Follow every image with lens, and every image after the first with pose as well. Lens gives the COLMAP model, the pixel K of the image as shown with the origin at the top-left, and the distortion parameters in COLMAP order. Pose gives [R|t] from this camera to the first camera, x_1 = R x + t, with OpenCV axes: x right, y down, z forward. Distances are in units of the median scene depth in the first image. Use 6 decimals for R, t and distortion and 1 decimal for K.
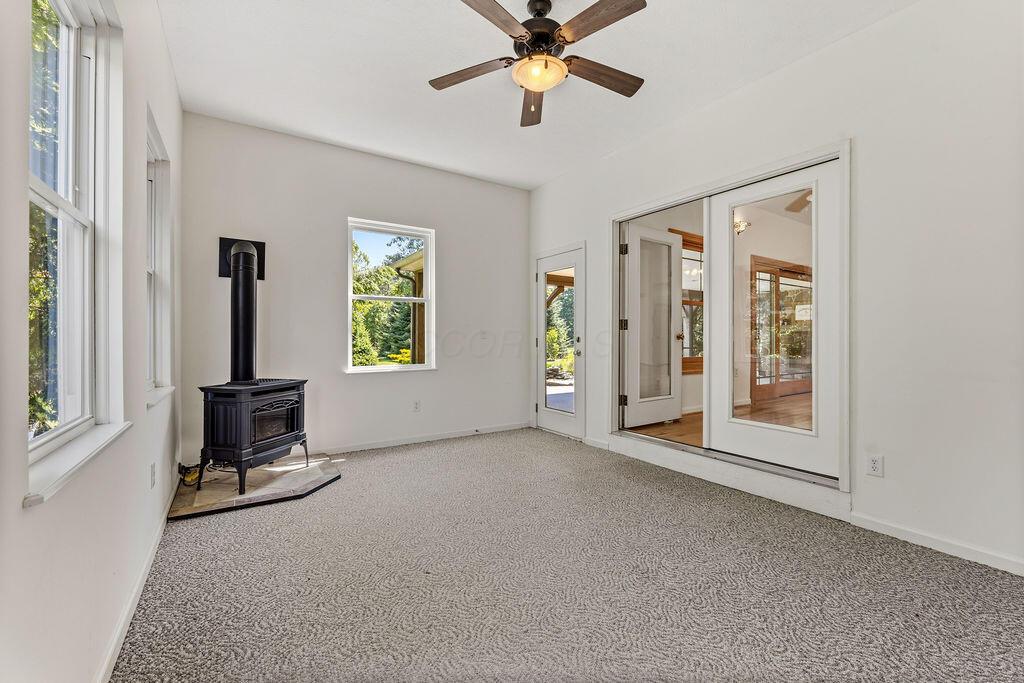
lens RADIAL K [[427.0, 0, 517.3], [0, 427.0, 335.5], [0, 0, 1]] dist [-0.004583, 0.000176]
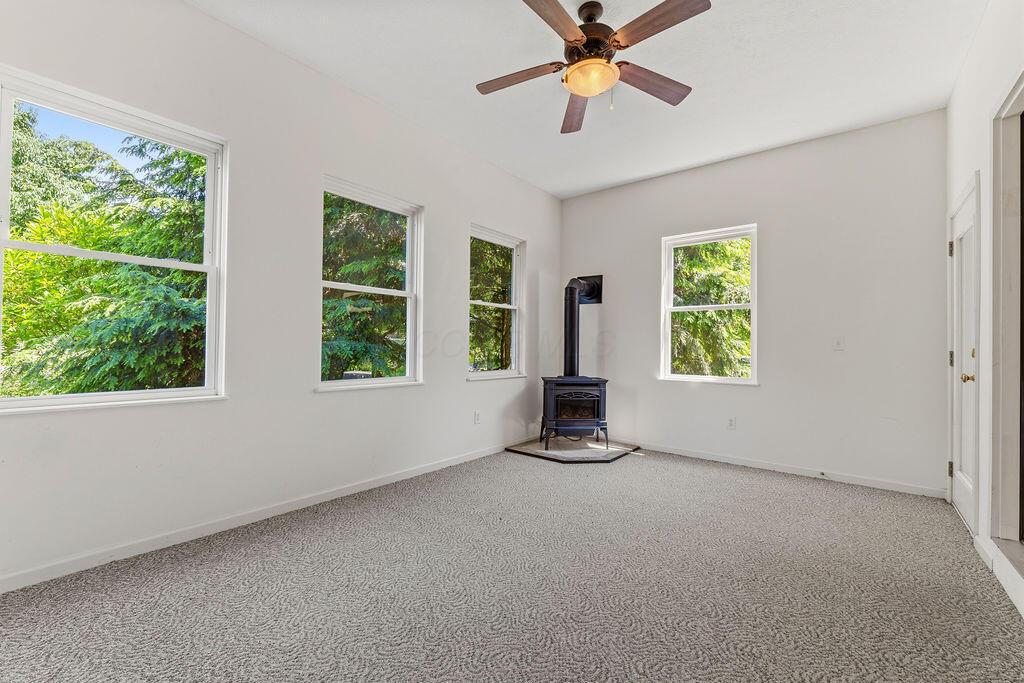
lens RADIAL K [[427.0, 0, 514.0], [0, 427.0, 343.4], [0, 0, 1]] dist [-0.004583, 0.000176]
pose [[0.302484, -0.002586, -0.953151, 0.646772], [-0.008333, 0.999951, -0.005358, 0.005241], [0.953118, 0.009564, 0.302448, 0.370222]]
